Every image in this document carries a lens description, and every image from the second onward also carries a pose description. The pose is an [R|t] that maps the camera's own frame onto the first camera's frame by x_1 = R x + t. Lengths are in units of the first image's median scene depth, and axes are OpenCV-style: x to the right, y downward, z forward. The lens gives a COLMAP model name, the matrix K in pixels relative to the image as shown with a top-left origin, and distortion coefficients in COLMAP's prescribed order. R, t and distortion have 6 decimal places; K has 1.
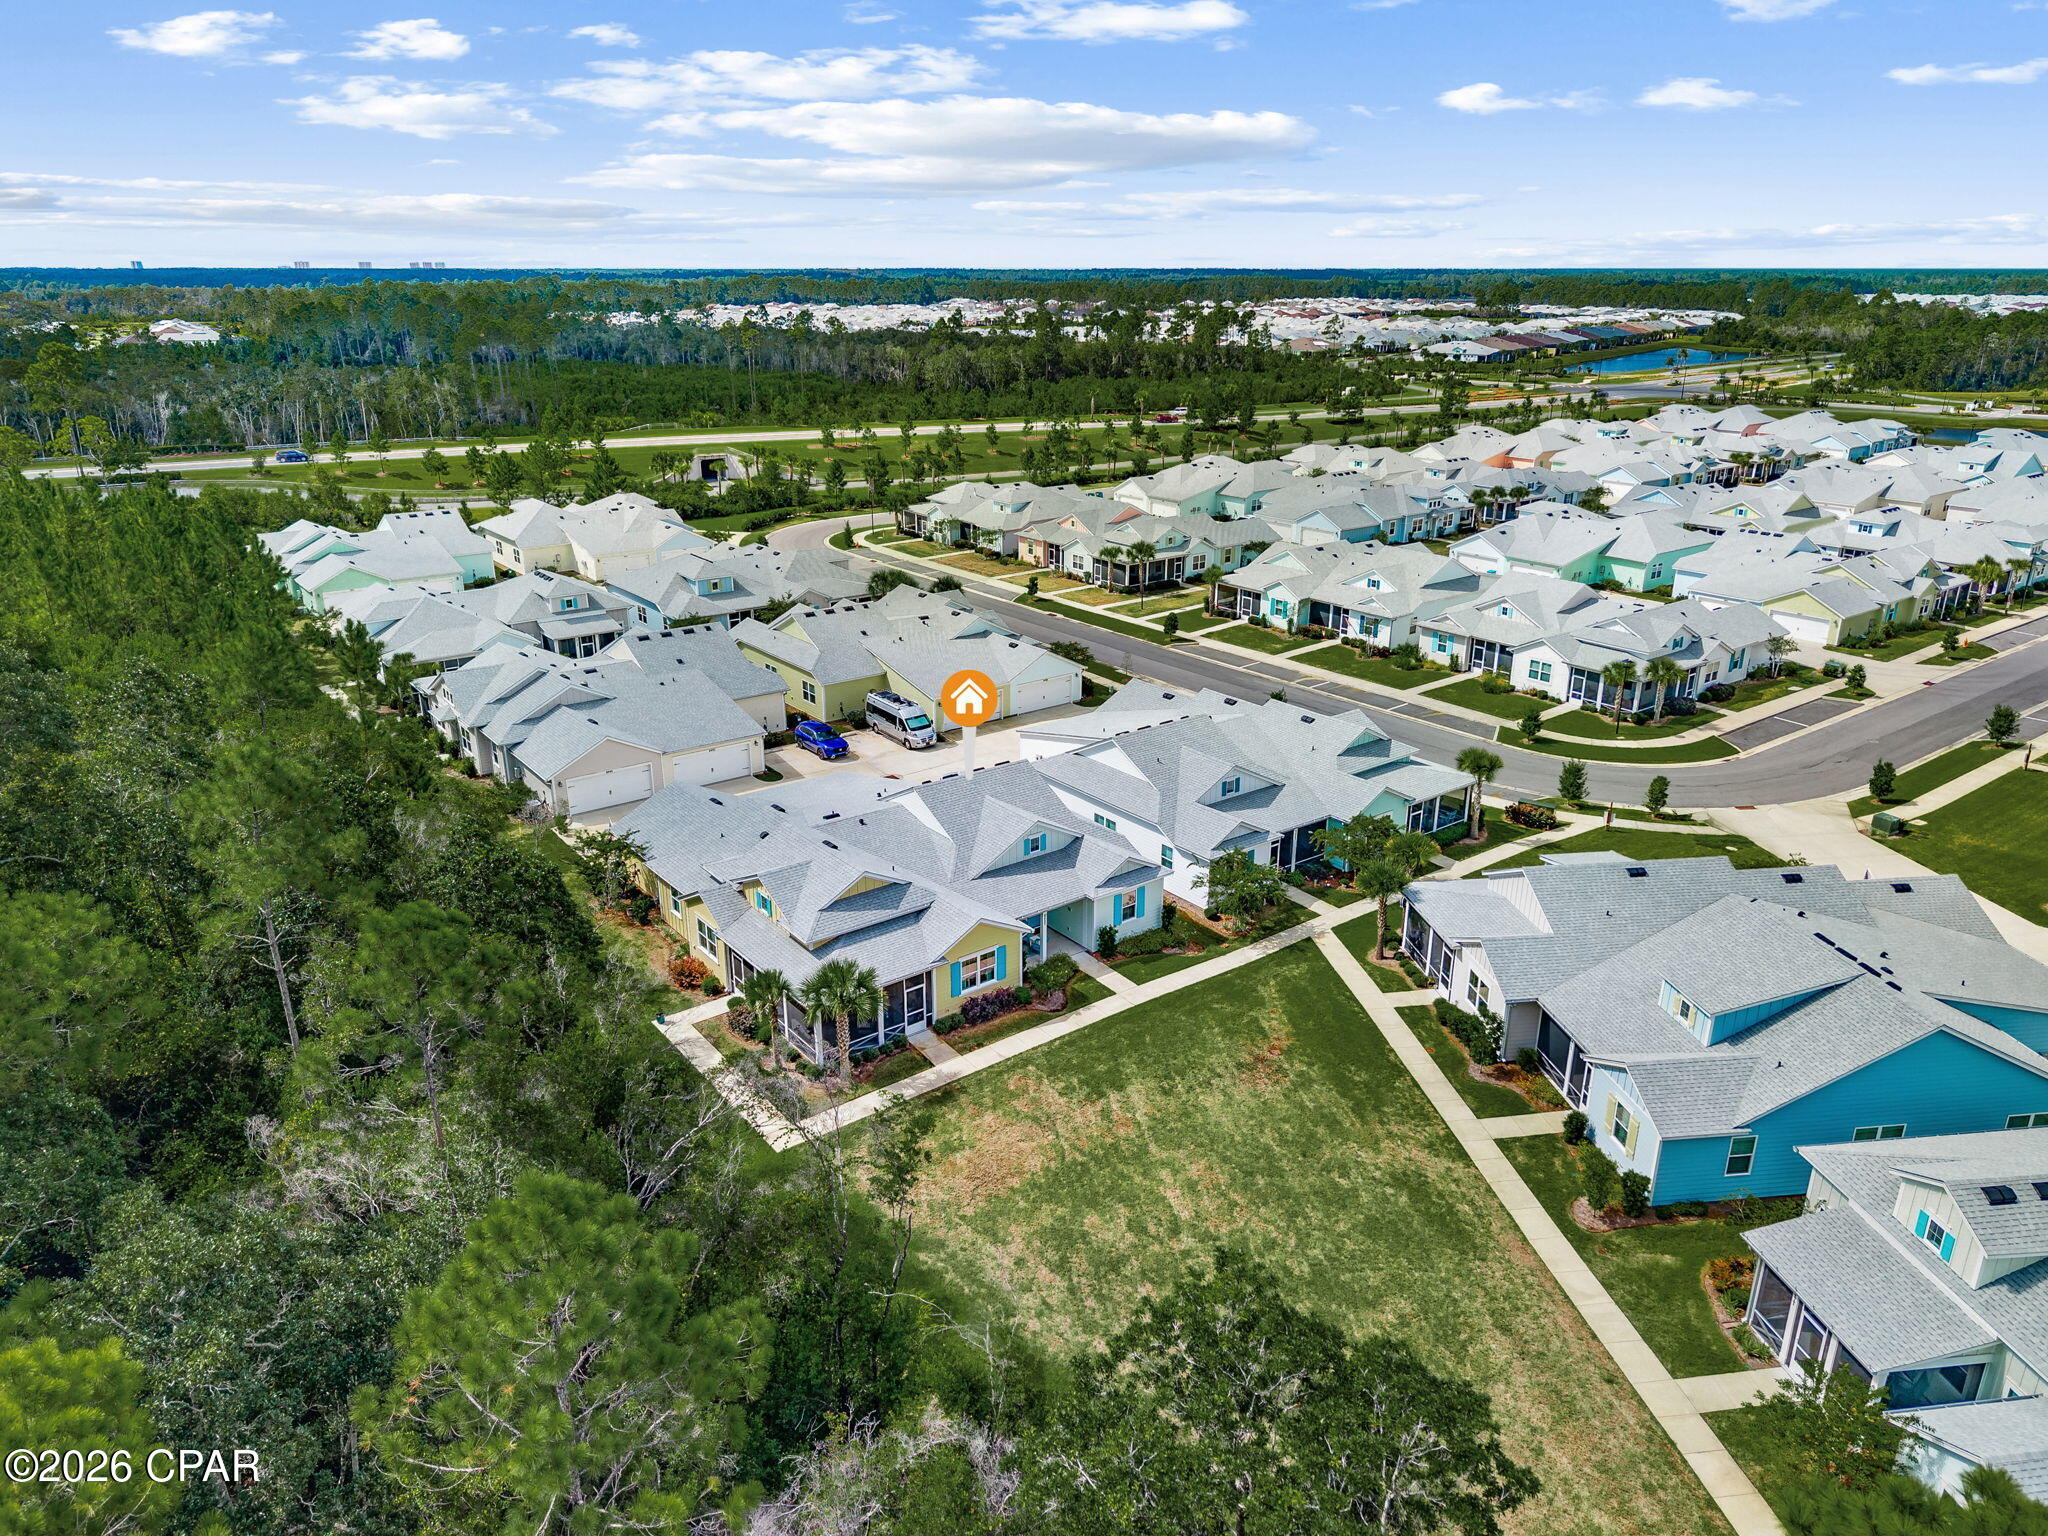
lens RADIAL K [[1377.4, 0, 1024.0], [0, 1377.4, 768.0], [0, 0, 1]] dist [-0.004262, -0.000875]
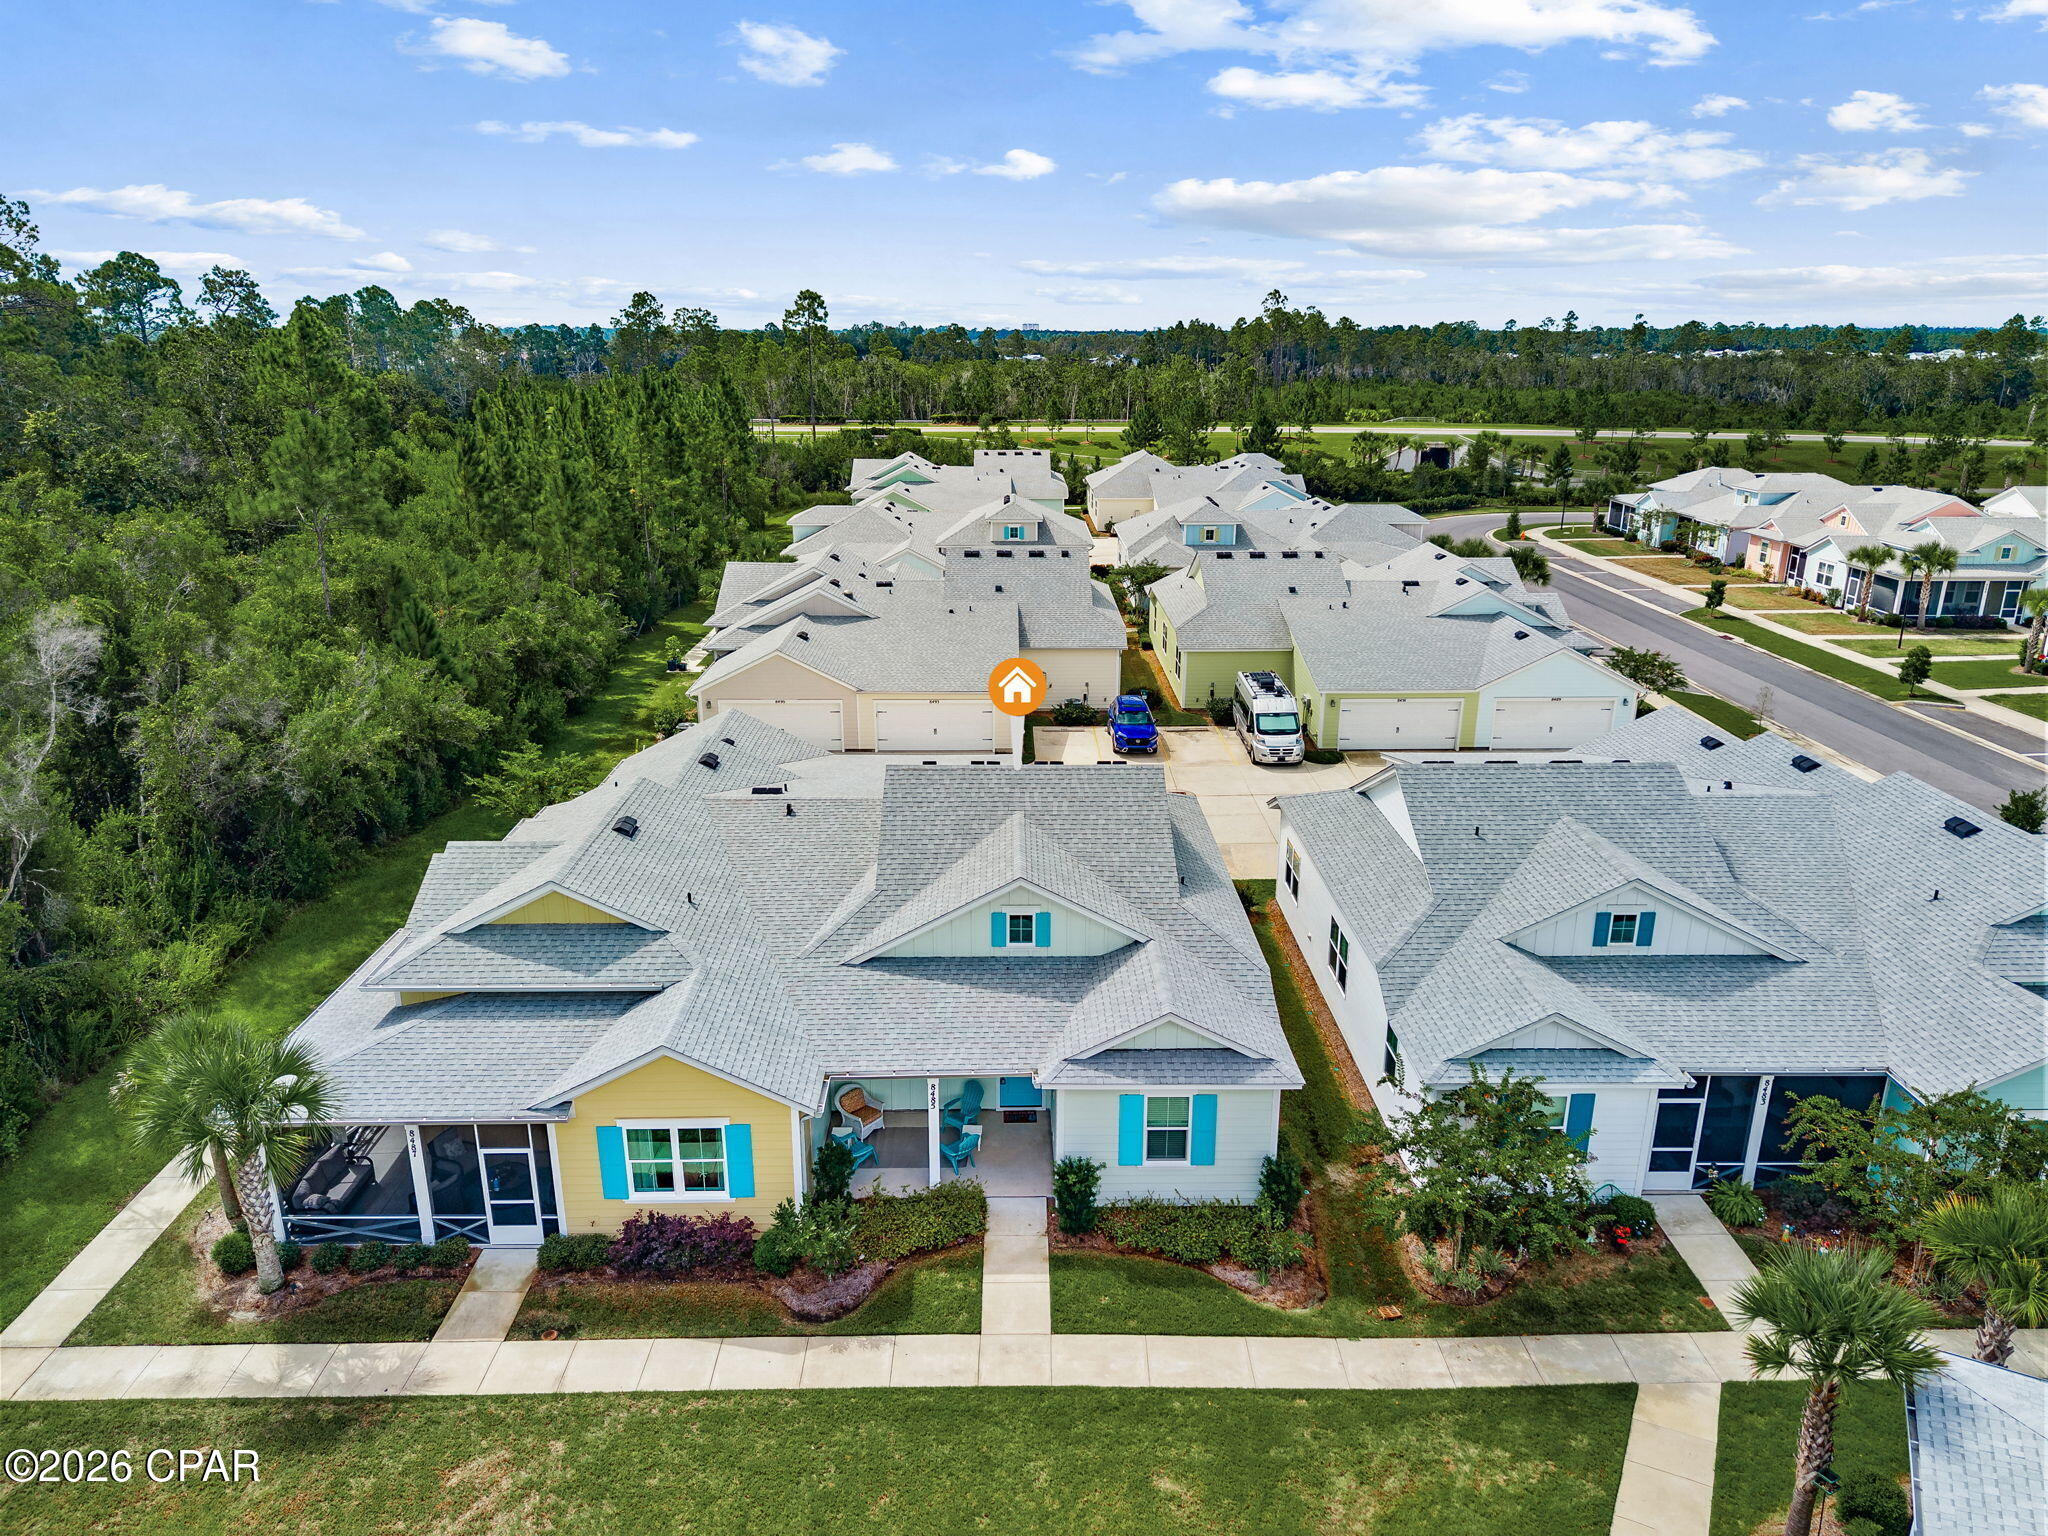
lens RADIAL K [[1377.4, 0, 1024.0], [0, 1377.4, 768.0], [0, 0, 1]] dist [-0.004262, -0.000875]
pose [[0.804301, 0.176406, -0.567433, 0.239246], [-0.199277, 0.979694, 0.022109, -0.006455], [0.559811, 0.095294, 0.823123, 0.578674]]
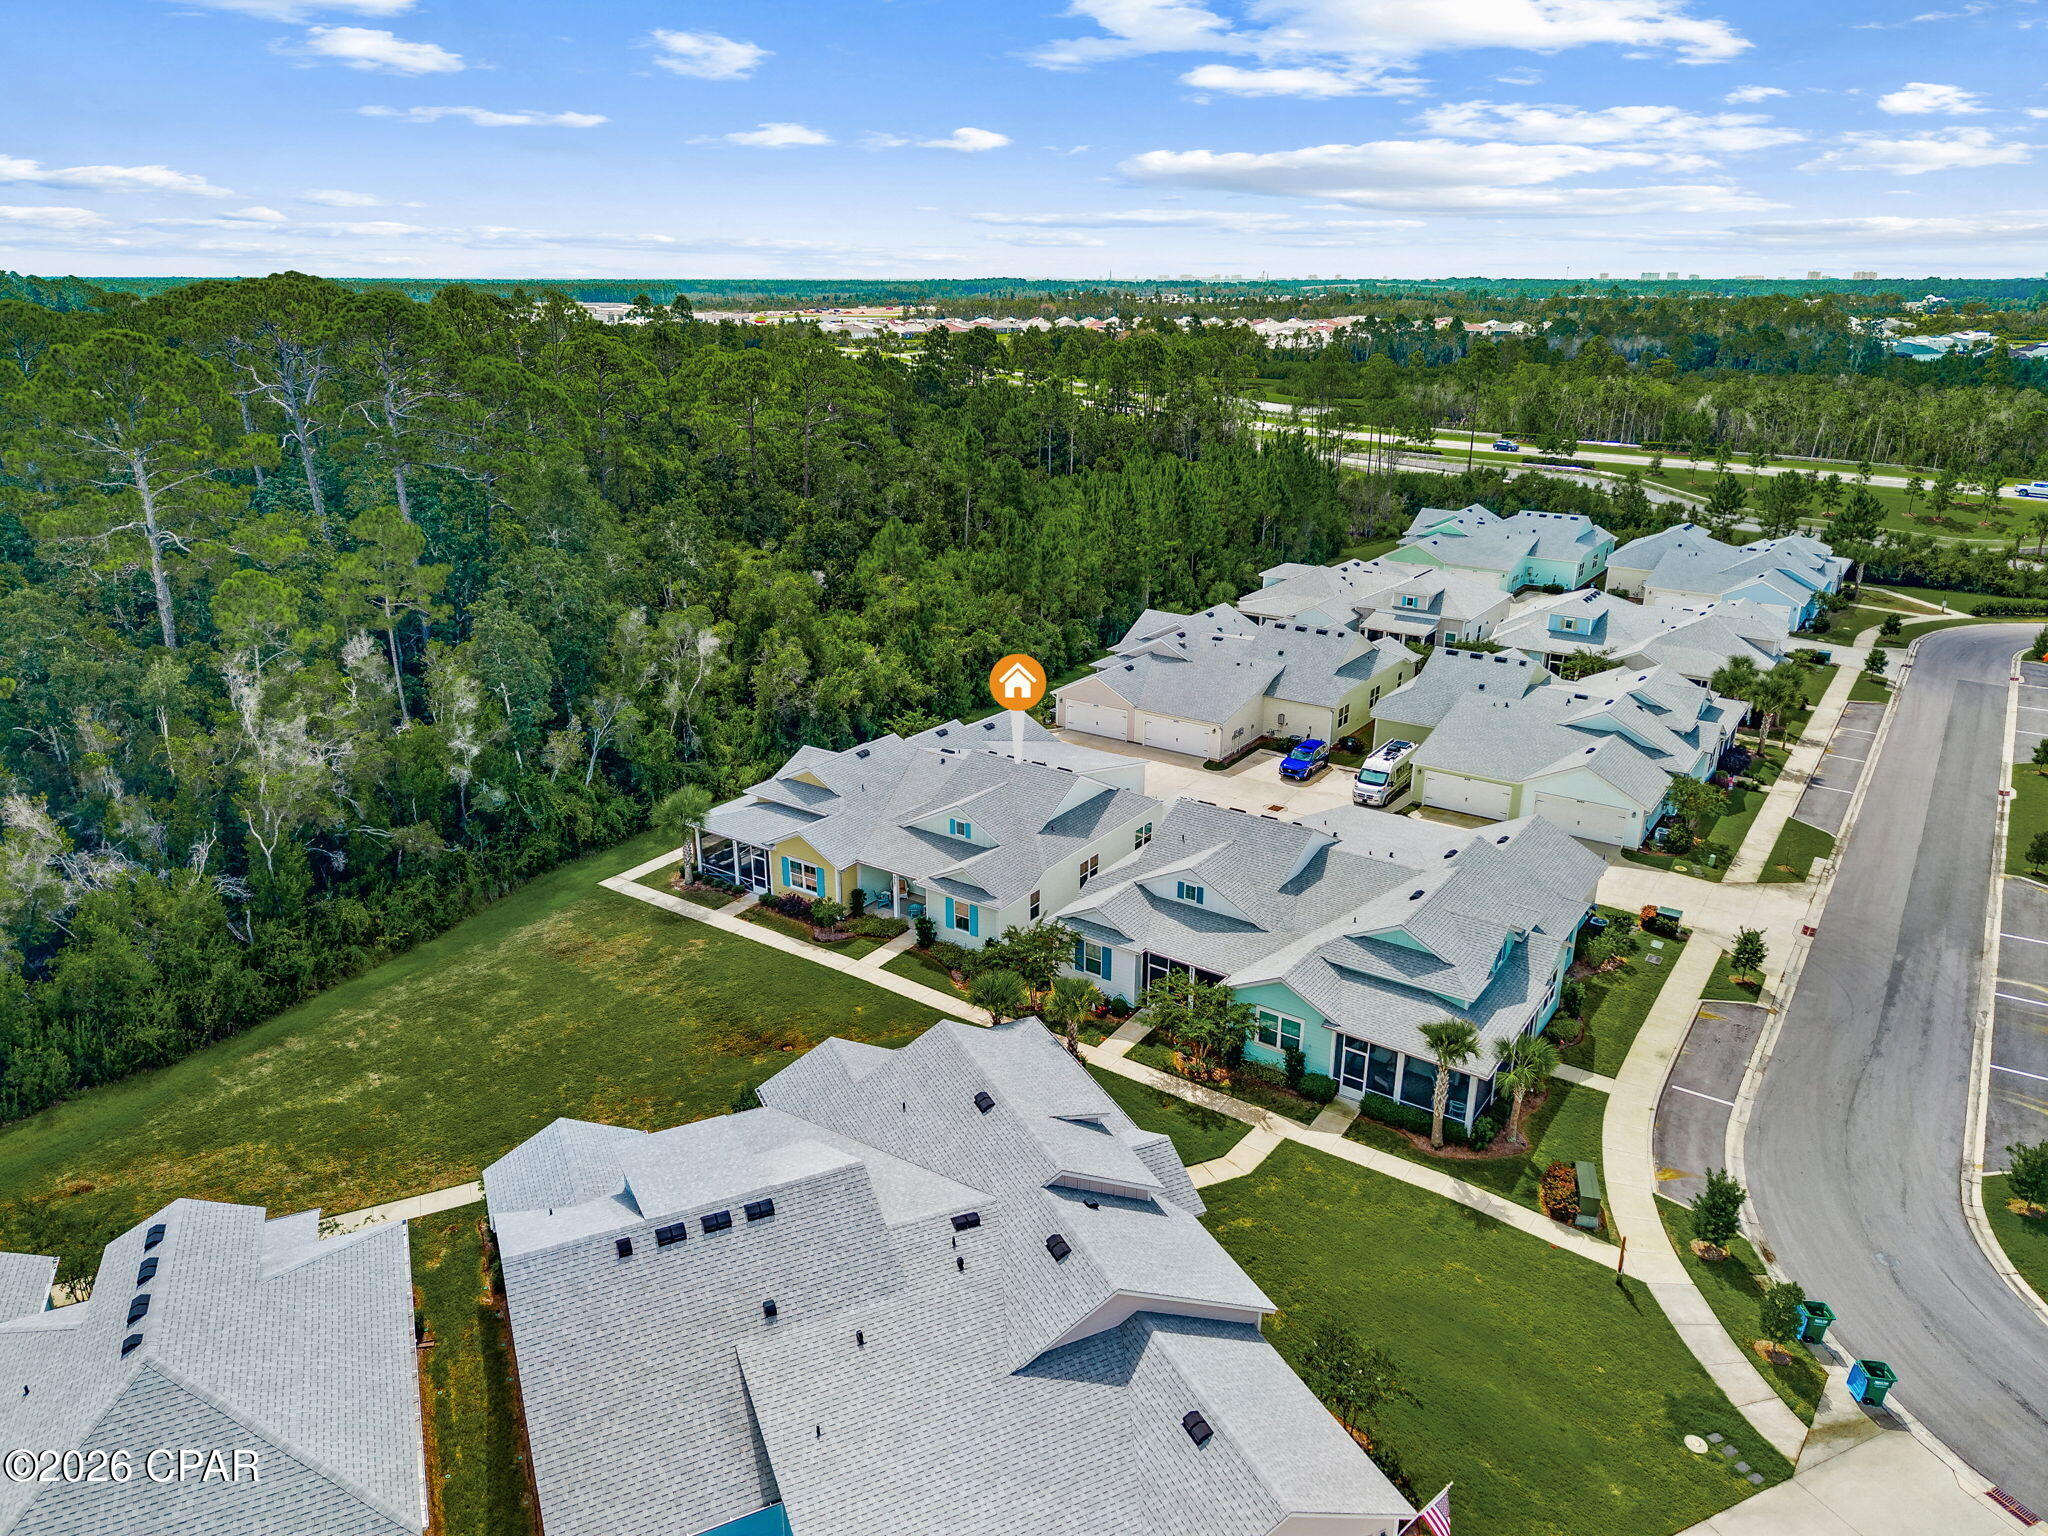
lens RADIAL K [[1377.4, 0, 1024.0], [0, 1377.4, 768.0], [0, 0, 1]] dist [-0.004262, -0.000875]
pose [[0.300125, 0.316024, -0.900030, 0.885972], [-0.323062, 0.921442, 0.215814, -0.212696], [0.897528, 0.225995, 0.378643, 0.591359]]
